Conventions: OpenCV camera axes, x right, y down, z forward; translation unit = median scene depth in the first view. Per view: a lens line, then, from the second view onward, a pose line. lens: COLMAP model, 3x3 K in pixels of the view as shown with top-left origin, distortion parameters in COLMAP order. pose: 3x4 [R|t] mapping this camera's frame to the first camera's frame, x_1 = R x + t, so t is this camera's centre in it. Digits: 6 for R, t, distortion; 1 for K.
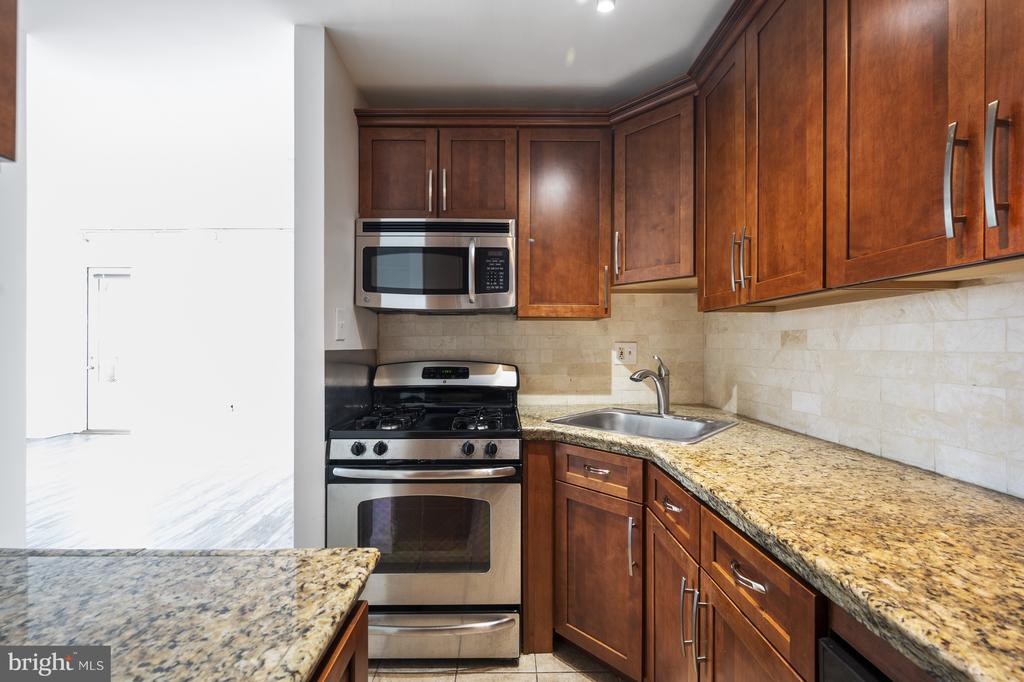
lens RADIAL K [[409.9, 0, 507.0], [0, 409.9, 347.1], [0, 0, 1]] dist [-0.002540, 0.000838]
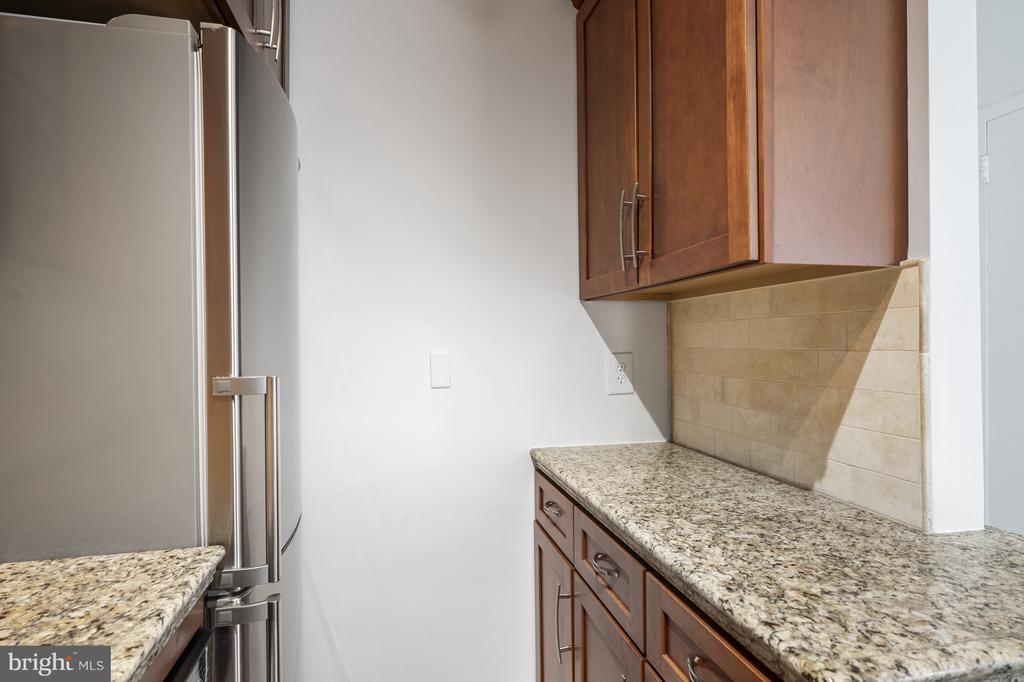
lens RADIAL K [[536.8, 0, 505.8], [0, 536.8, 344.0], [0, 0, 1]] dist [-0.005350, 0.002629]
pose [[-0.977586, 0.004998, -0.210475, 0.131423], [0.003326, 0.999960, 0.008300, -0.005584], [0.210508, 0.007414, -0.977564, 0.692102]]
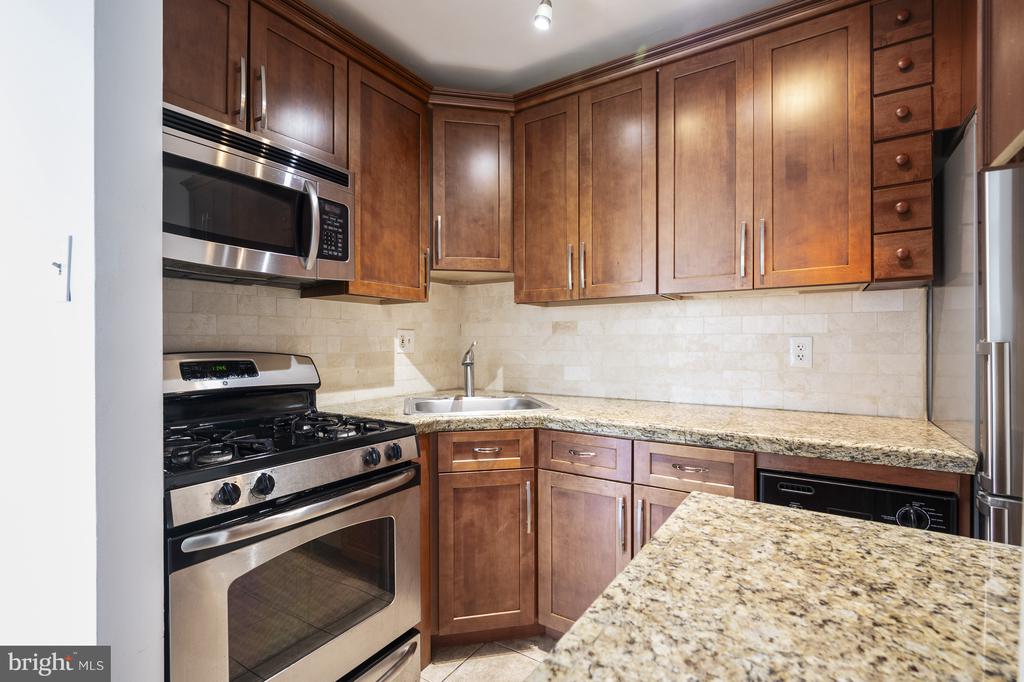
lens RADIAL K [[470.2, 0, 499.8], [0, 470.2, 346.6], [0, 0, 1]] dist [0.000302, 0.000495]
pose [[0.568615, -0.007959, 0.822566, -0.709035], [0.003969, 0.999968, 0.006931, 0.031128], [-0.822595, -0.000676, 0.568628, 0.289021]]
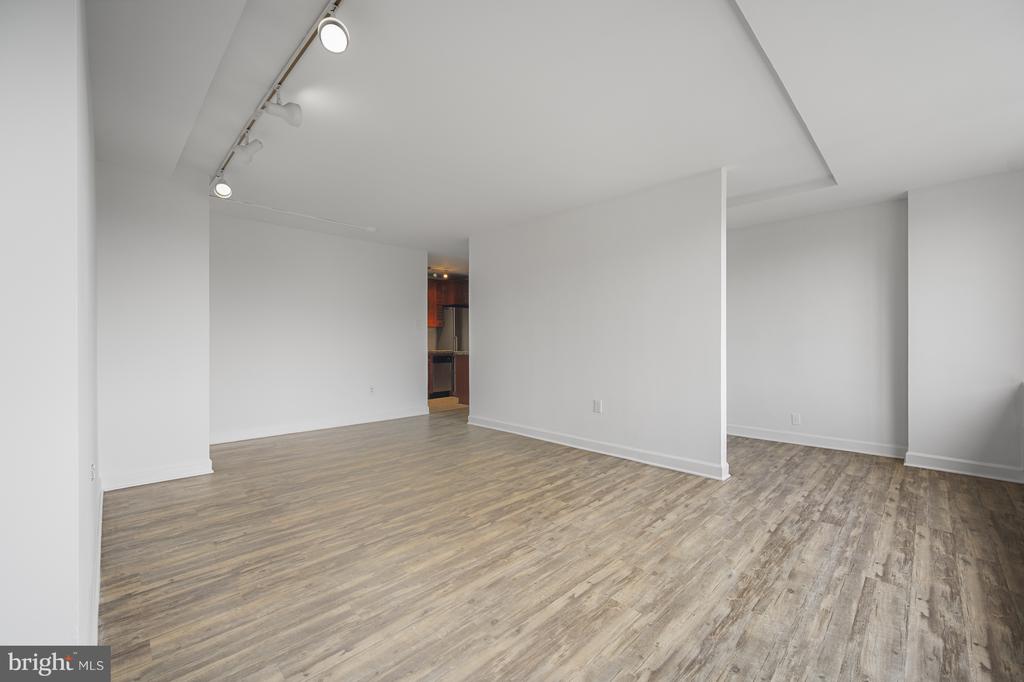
lens RADIAL K [[409.9, 0, 508.5], [0, 409.9, 342.5], [0, 0, 1]] dist [-0.002540, 0.000838]
pose [[-0.689339, -0.002169, 0.724436, -3.919713], [0.001221, 0.999991, 0.004156, 0.084679], [-0.724438, 0.003750, -0.689330, 3.149695]]
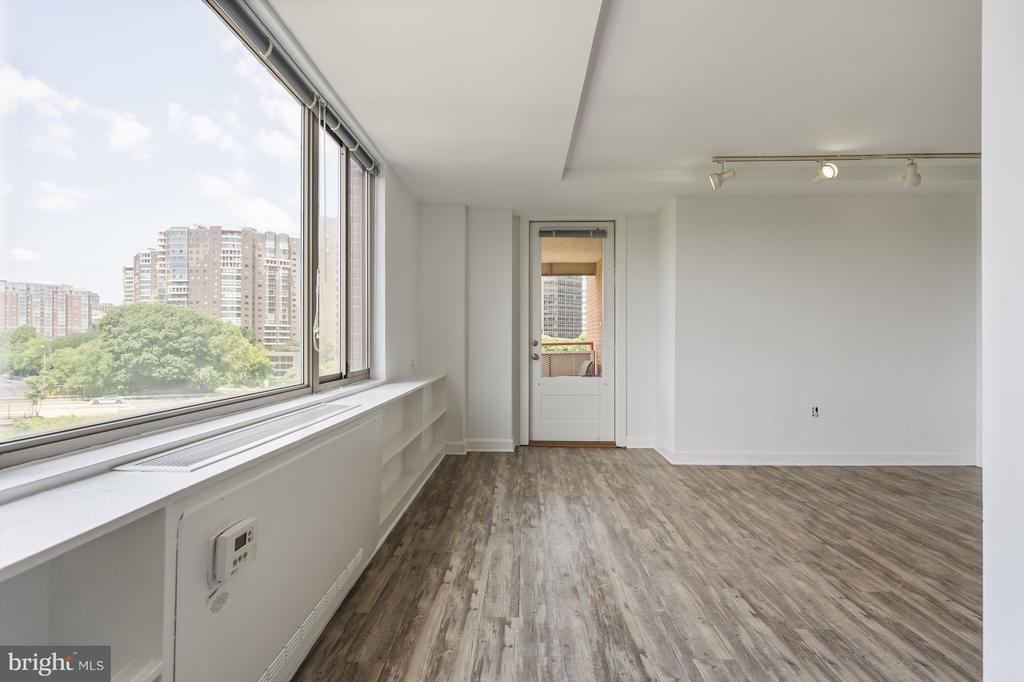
lens RADIAL K [[509.0, 0, 513.7], [0, 509.0, 339.7], [0, 0, 1]] dist [0.004427, -0.001958]
pose [[0.999448, -0.000268, -0.033229, -3.746272], [0.000038, 0.999976, -0.006906, 0.094117], [0.033230, 0.006901, 0.999424, 0.309743]]
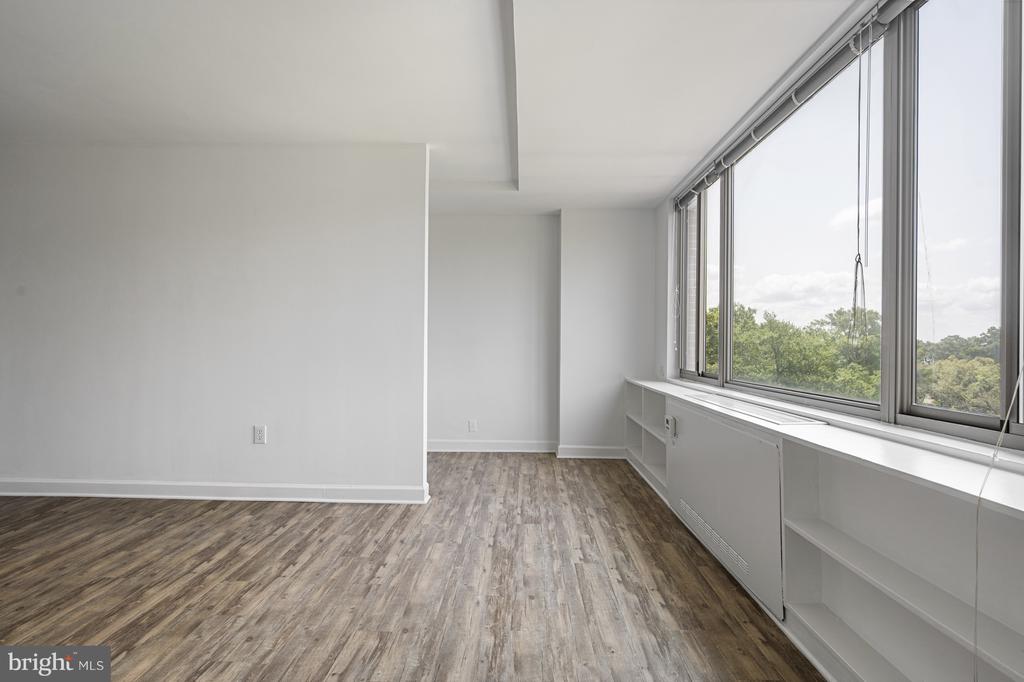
lens RADIAL K [[536.8, 0, 505.5], [0, 536.8, 343.5], [0, 0, 1]] dist [-0.005350, 0.002629]
pose [[-0.998717, -0.010651, 0.049507, -3.635235], [-0.010639, 0.999943, 0.000491, 0.084005], [-0.049509, -0.000036, -0.998774, 3.272028]]
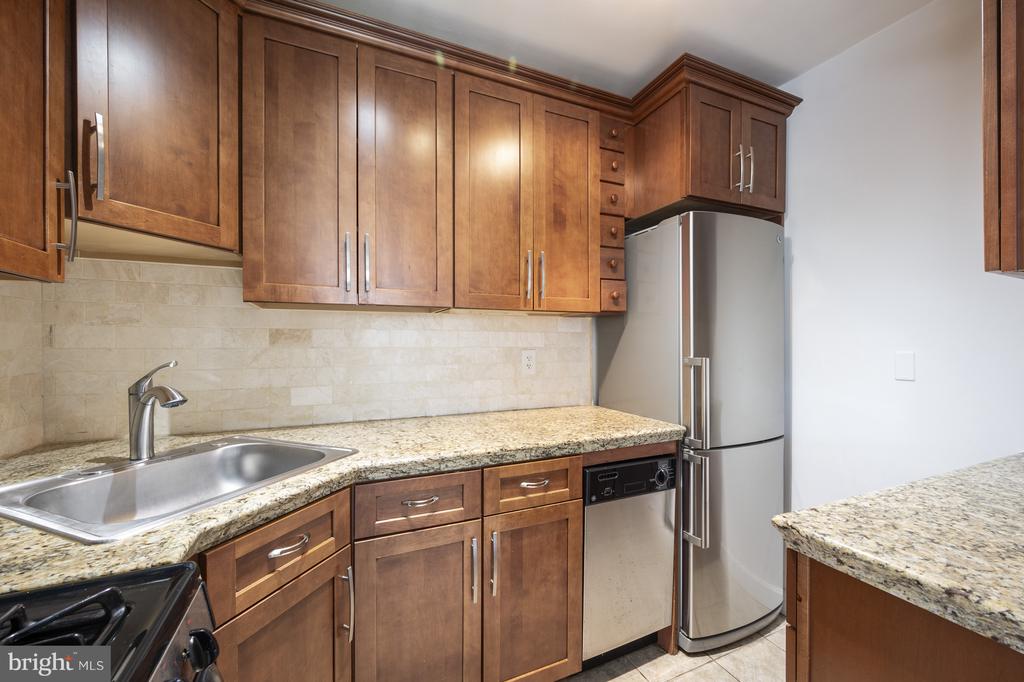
lens RADIAL K [[409.9, 0, 504.6], [0, 409.9, 344.7], [0, 0, 1]] dist [-0.002540, 0.000838]
pose [[-0.390845, -0.006246, 0.920435, -0.459211], [0.002083, 0.999968, 0.007670, -0.008263], [-0.920454, 0.004915, -0.390820, 0.907903]]
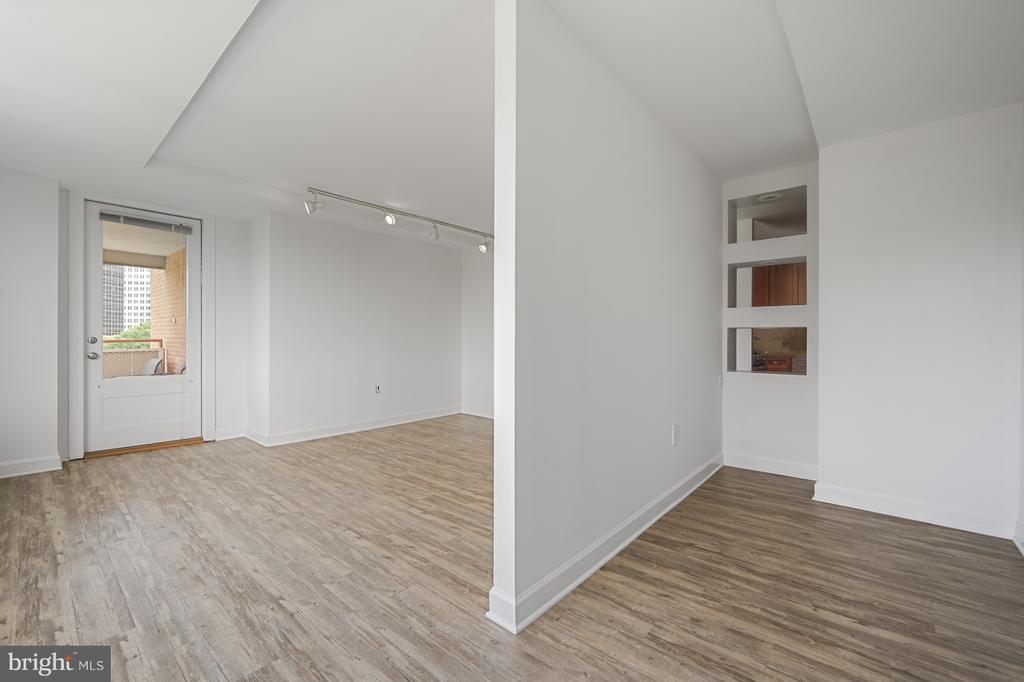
lens RADIAL K [[424.3, 0, 509.9], [0, 424.3, 341.6], [0, 0, 1]] dist [-0.009019, 0.002238]
pose [[0.666219, -0.003220, 0.745749, -3.926356], [0.000454, 0.999992, 0.003913, 0.093388], [-0.745756, -0.002268, 0.666215, 0.253787]]
